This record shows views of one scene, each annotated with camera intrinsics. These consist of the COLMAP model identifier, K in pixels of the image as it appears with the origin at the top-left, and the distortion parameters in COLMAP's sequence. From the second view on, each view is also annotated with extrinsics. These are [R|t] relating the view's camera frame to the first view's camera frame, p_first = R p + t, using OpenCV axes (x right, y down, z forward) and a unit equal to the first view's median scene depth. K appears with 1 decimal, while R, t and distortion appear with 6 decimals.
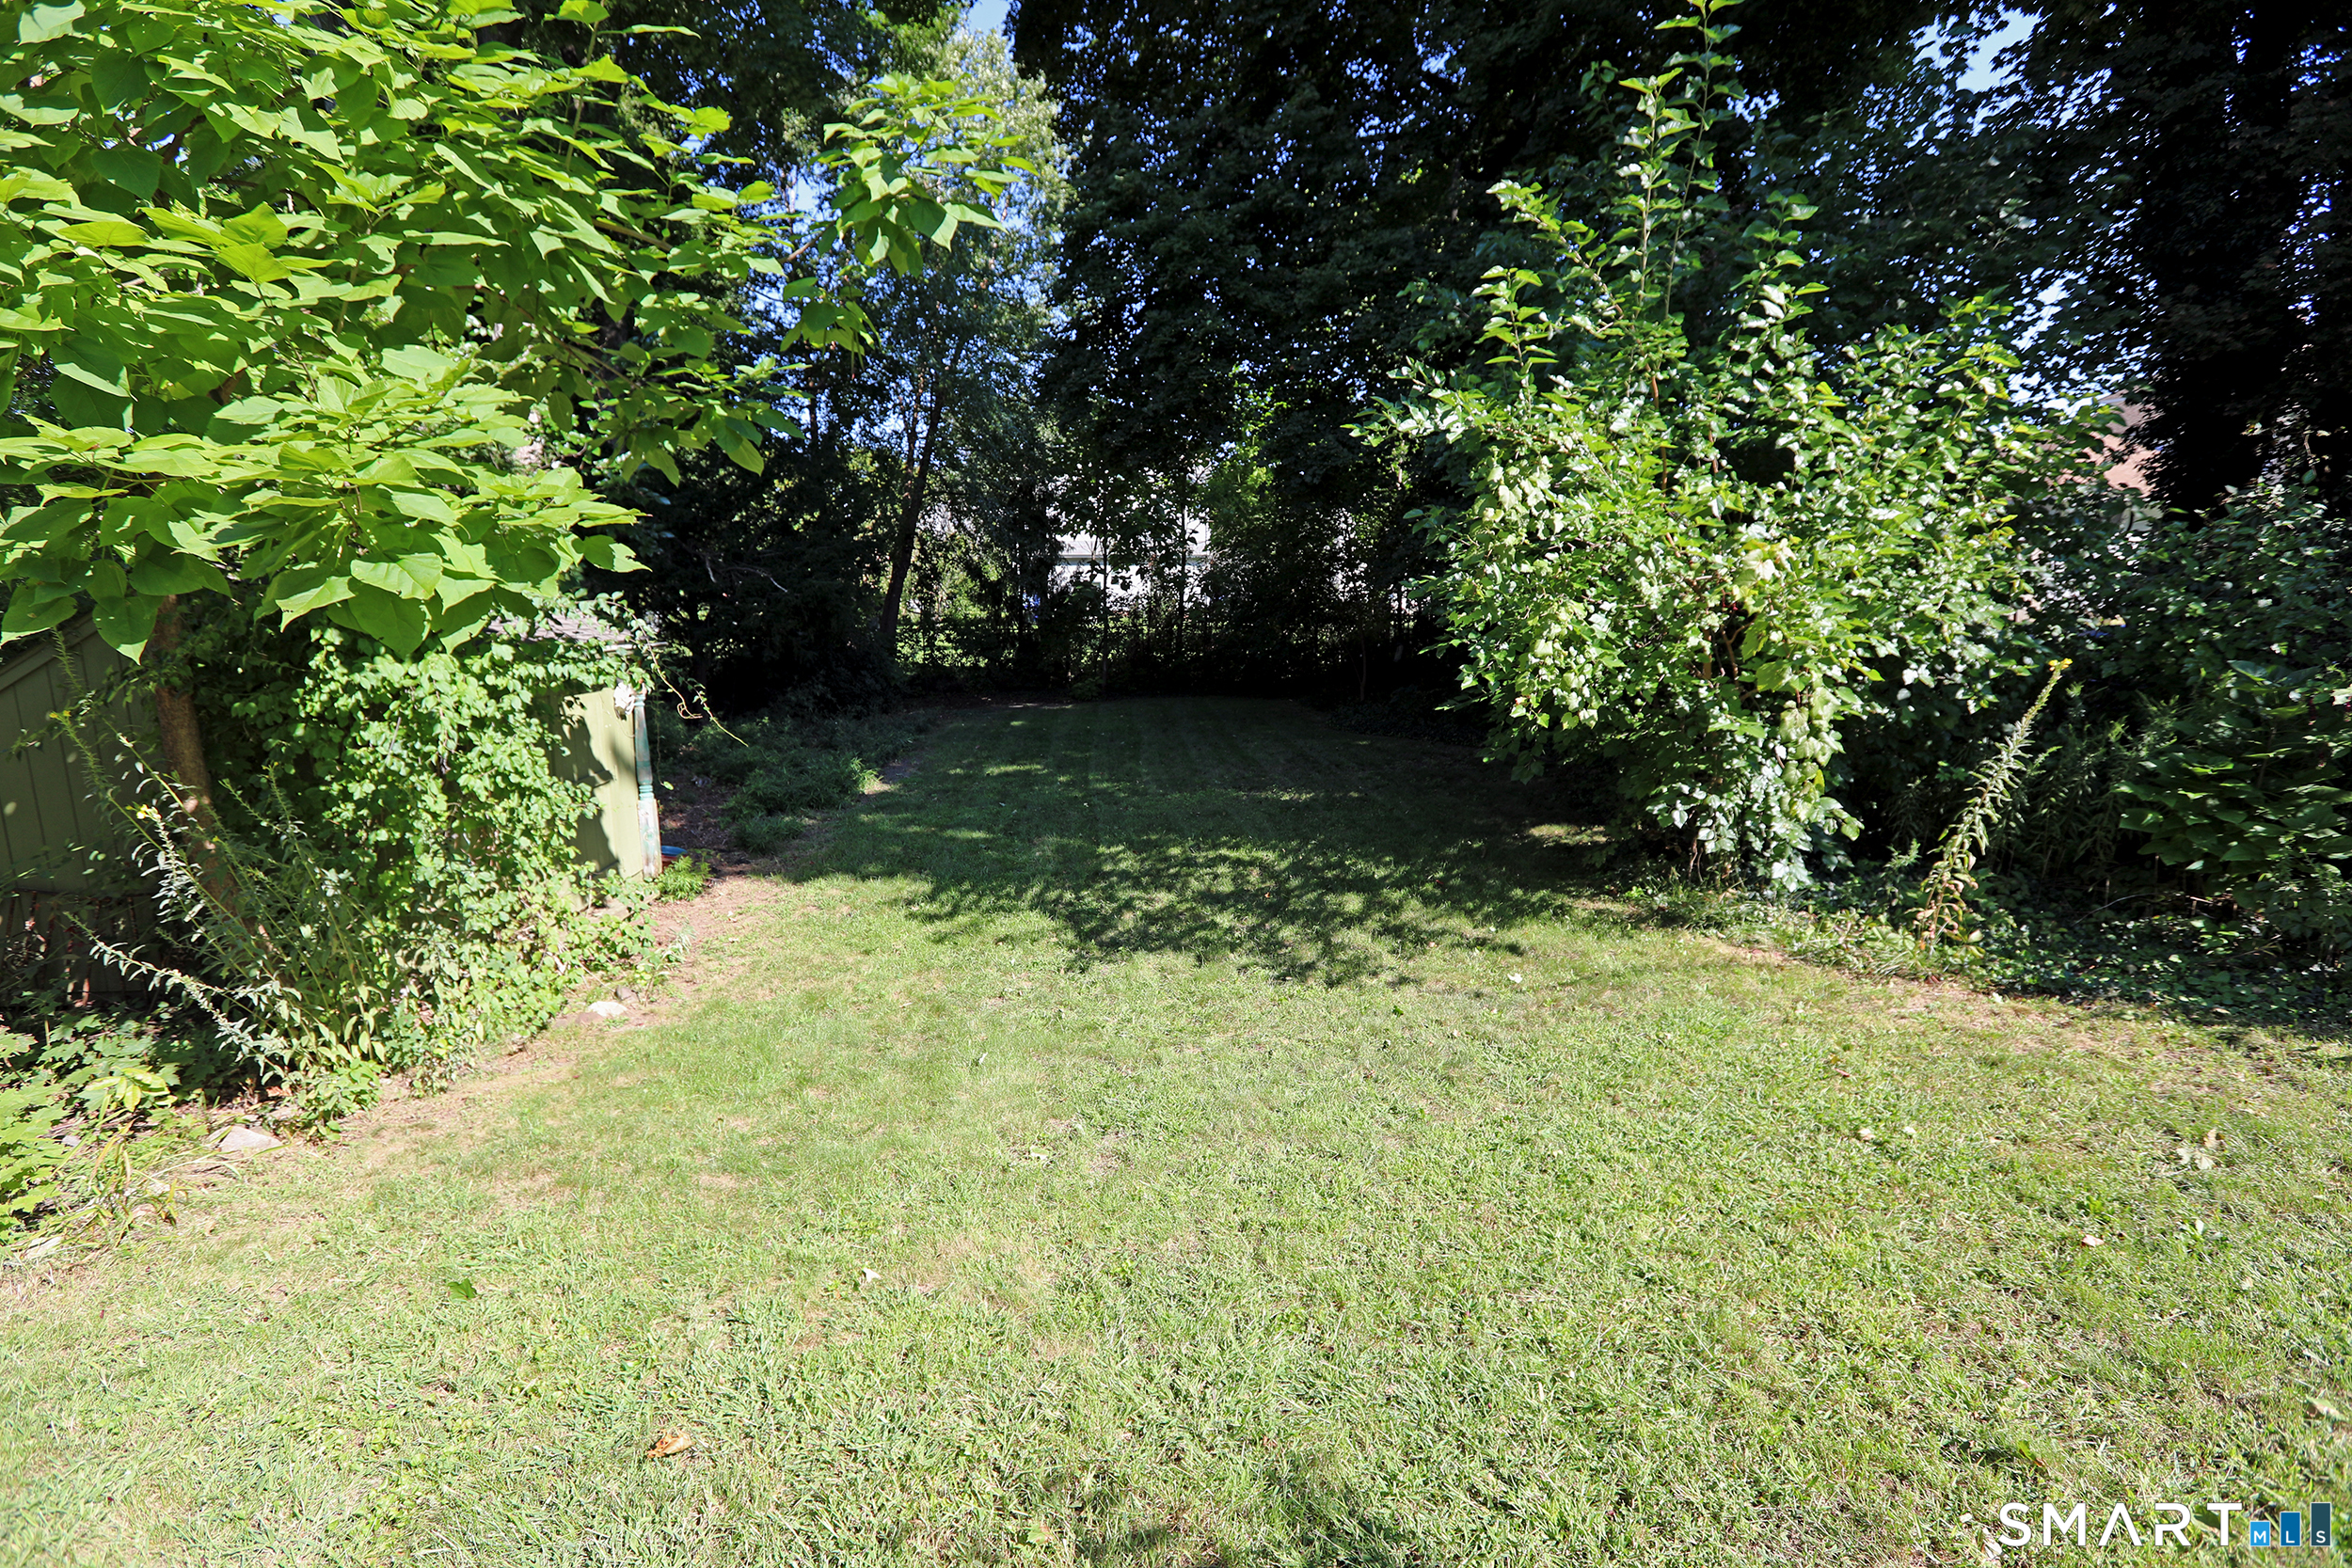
lens RADIAL K [[1060.2, 0, 1174.7], [0, 1060.2, 783.3], [0, 0, 1]] dist [0.002332, 0.000253]
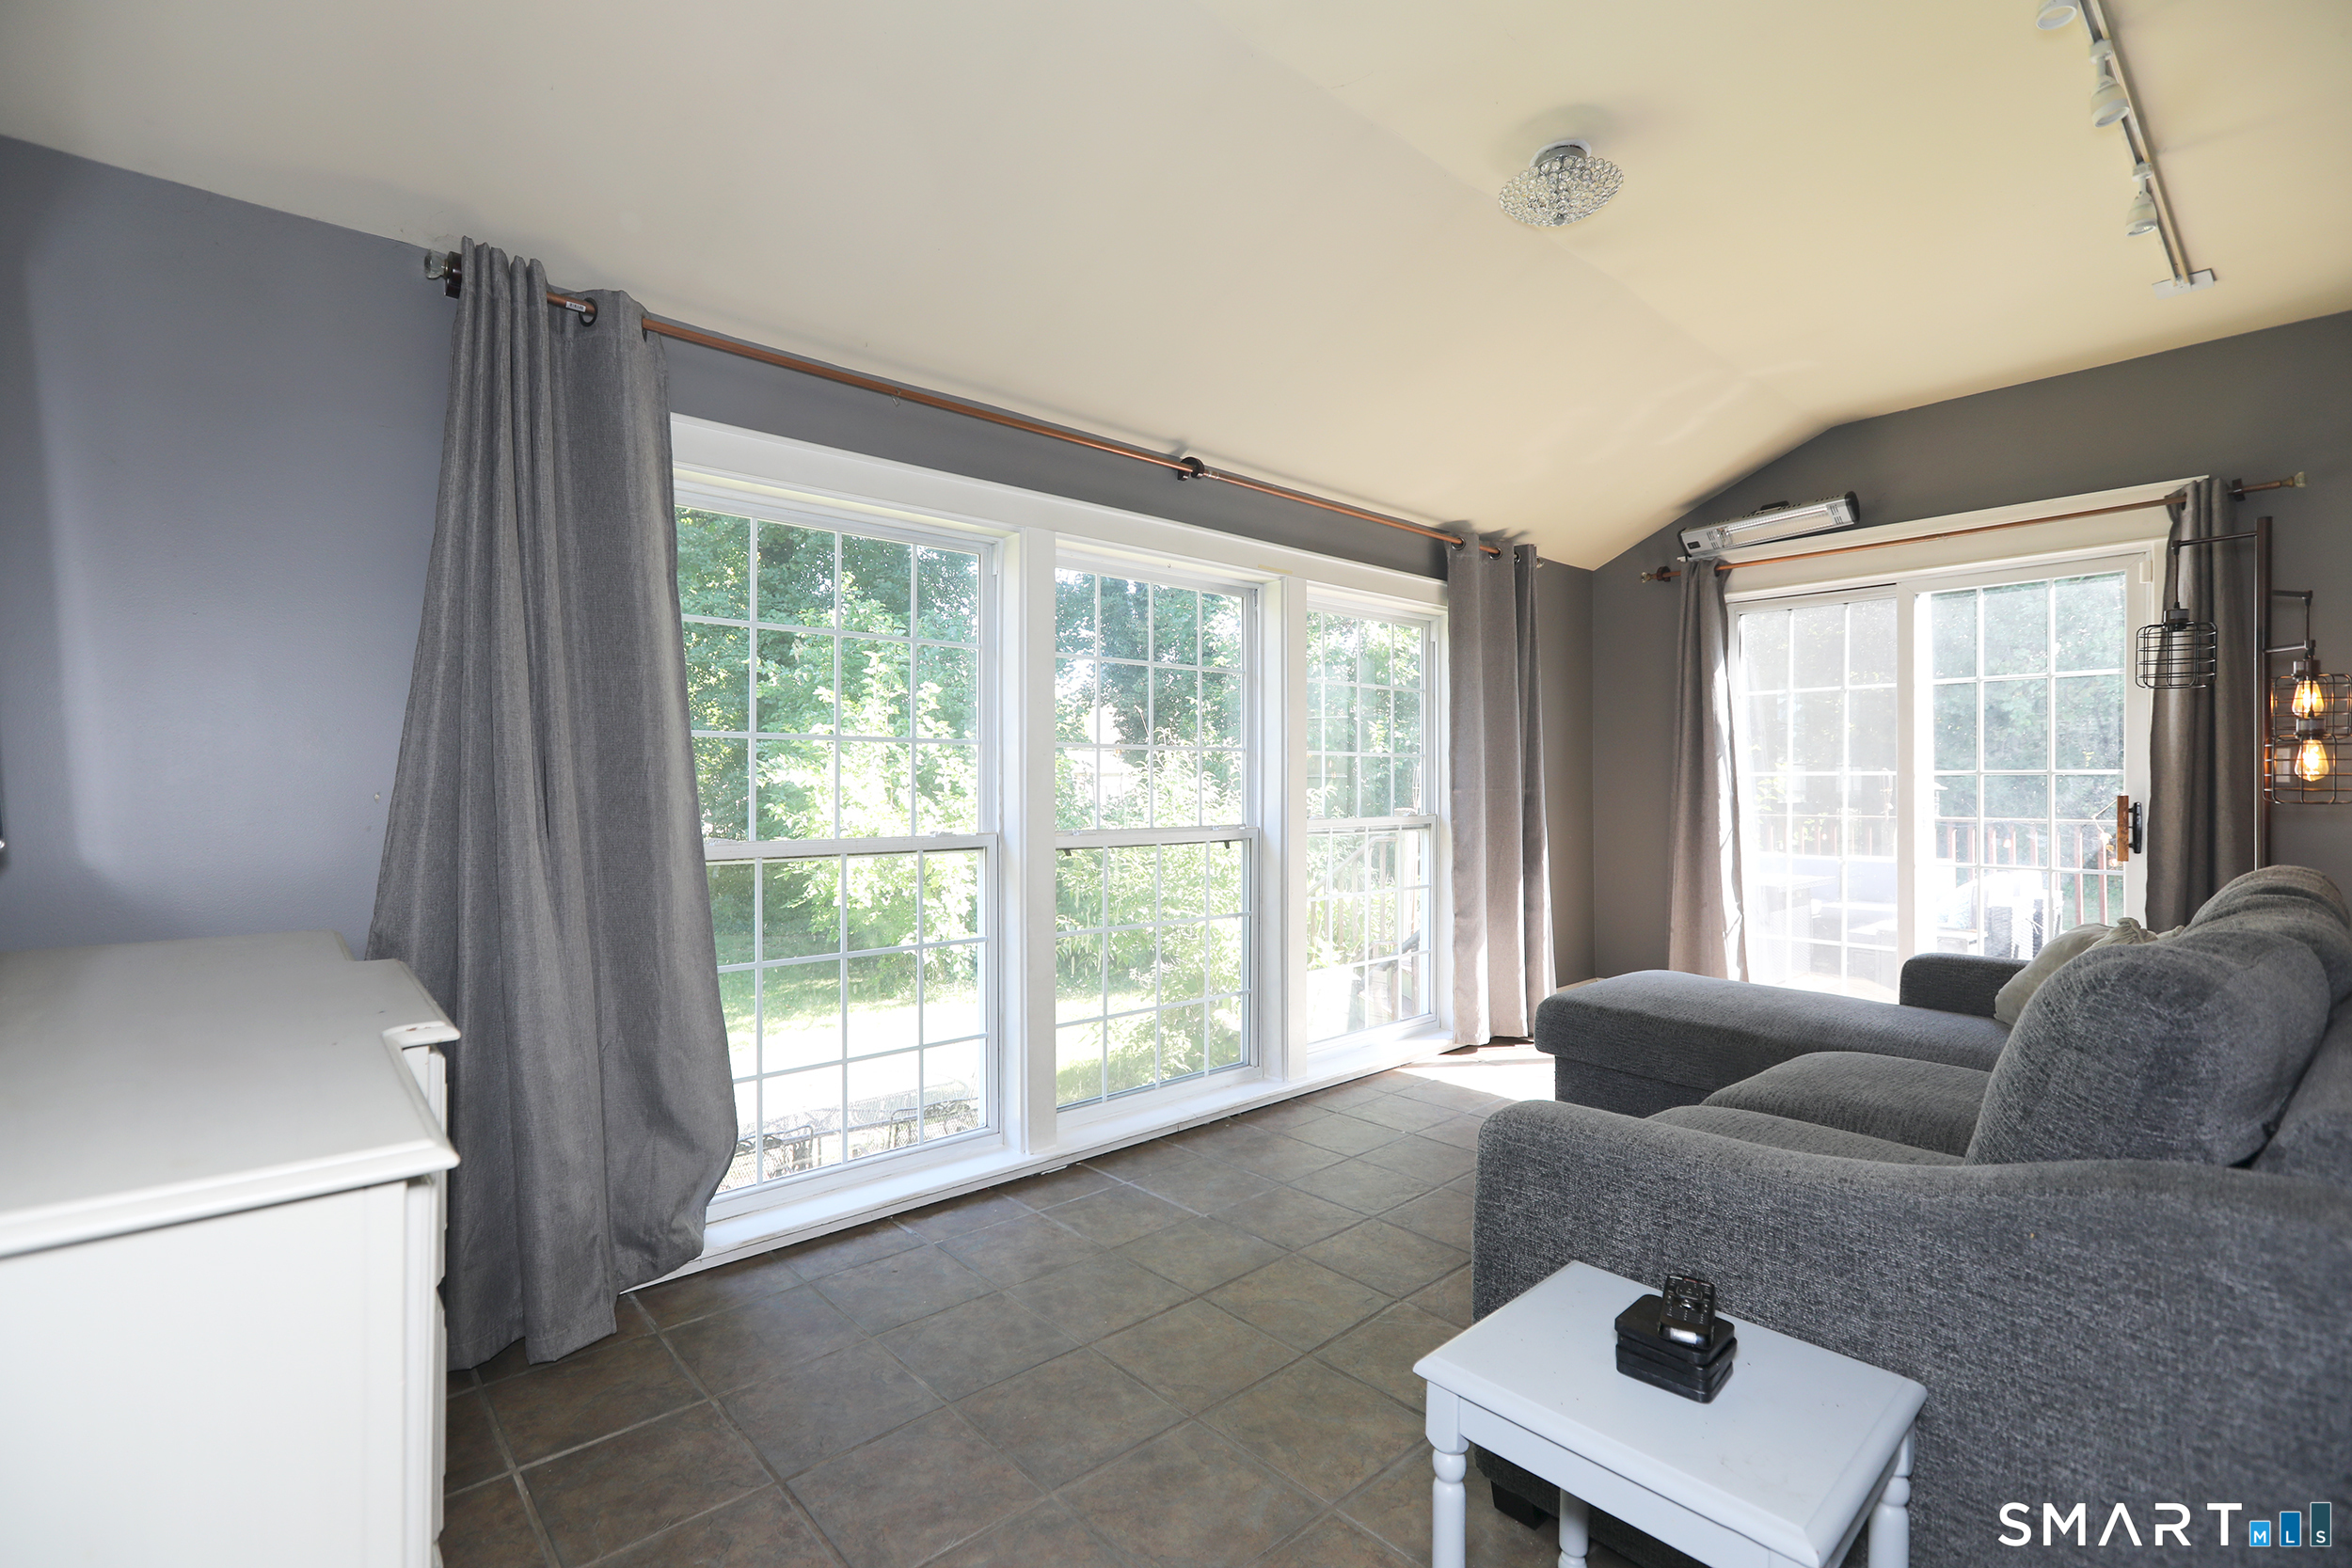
lens RADIAL K [[1060.2, 0, 1176.6], [0, 1060.2, 786.6], [0, 0, 1]] dist [0.002332, 0.000253]
pose [[0.765911, -0.011413, 0.642845, -0.538718], [0.129625, 0.982052, -0.137006, 0.082031], [-0.629744, 0.188263, 0.753644, -1.116543]]
